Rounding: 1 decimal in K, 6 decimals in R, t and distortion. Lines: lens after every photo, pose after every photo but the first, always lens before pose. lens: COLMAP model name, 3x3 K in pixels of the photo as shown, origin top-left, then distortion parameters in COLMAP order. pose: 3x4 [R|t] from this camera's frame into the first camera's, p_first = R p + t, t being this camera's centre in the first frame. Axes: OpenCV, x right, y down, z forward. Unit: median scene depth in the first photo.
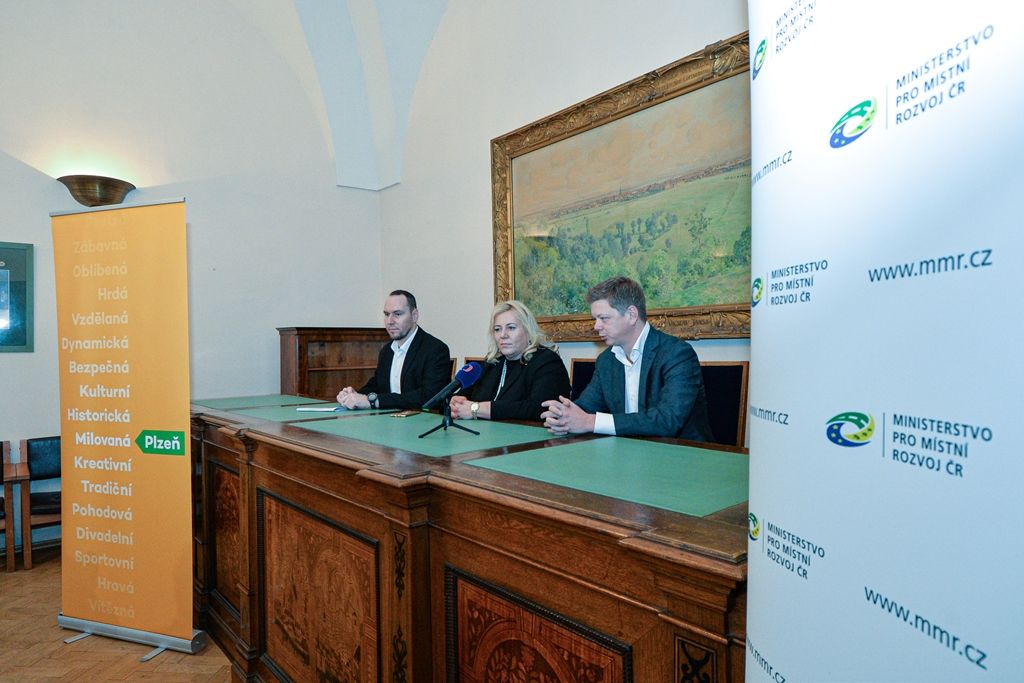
lens RADIAL K [[596.8, 0, 516.8], [0, 596.8, 348.5], [0, 0, 1]] dist [-0.005513, -0.001199]
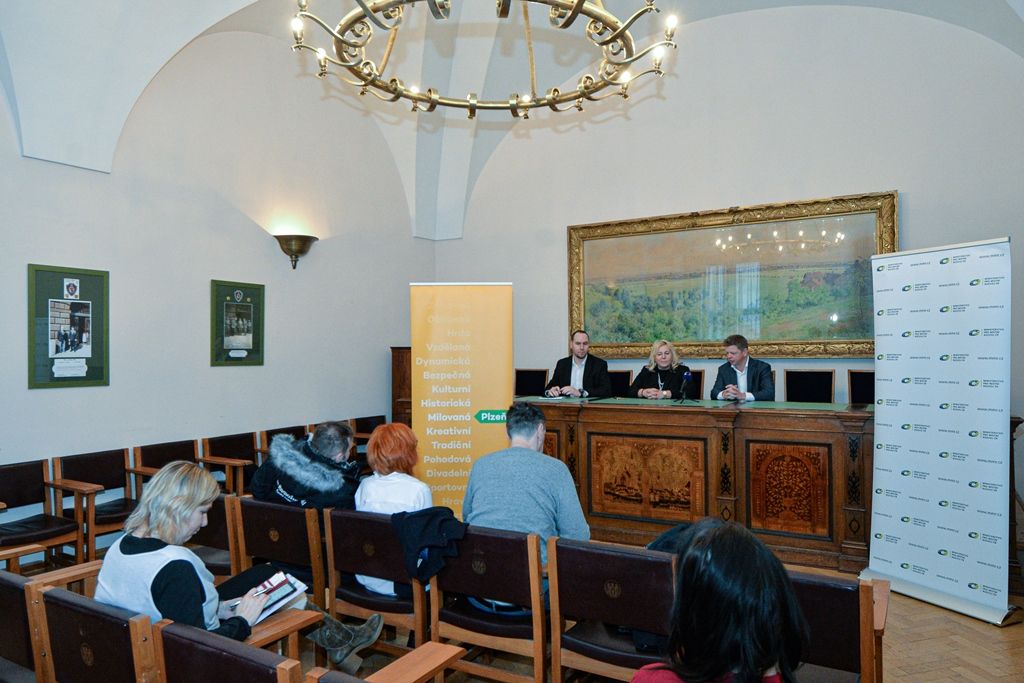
lens RADIAL K [[661.5, 0, 506.7], [0, 661.5, 341.0], [0, 0, 1]] dist [-0.002788, -0.001374]
pose [[0.950237, 0.011110, 0.311331, -1.127435], [-0.004226, 0.999732, -0.022779, -0.024744], [-0.311501, 0.020330, 0.950028, -0.878014]]
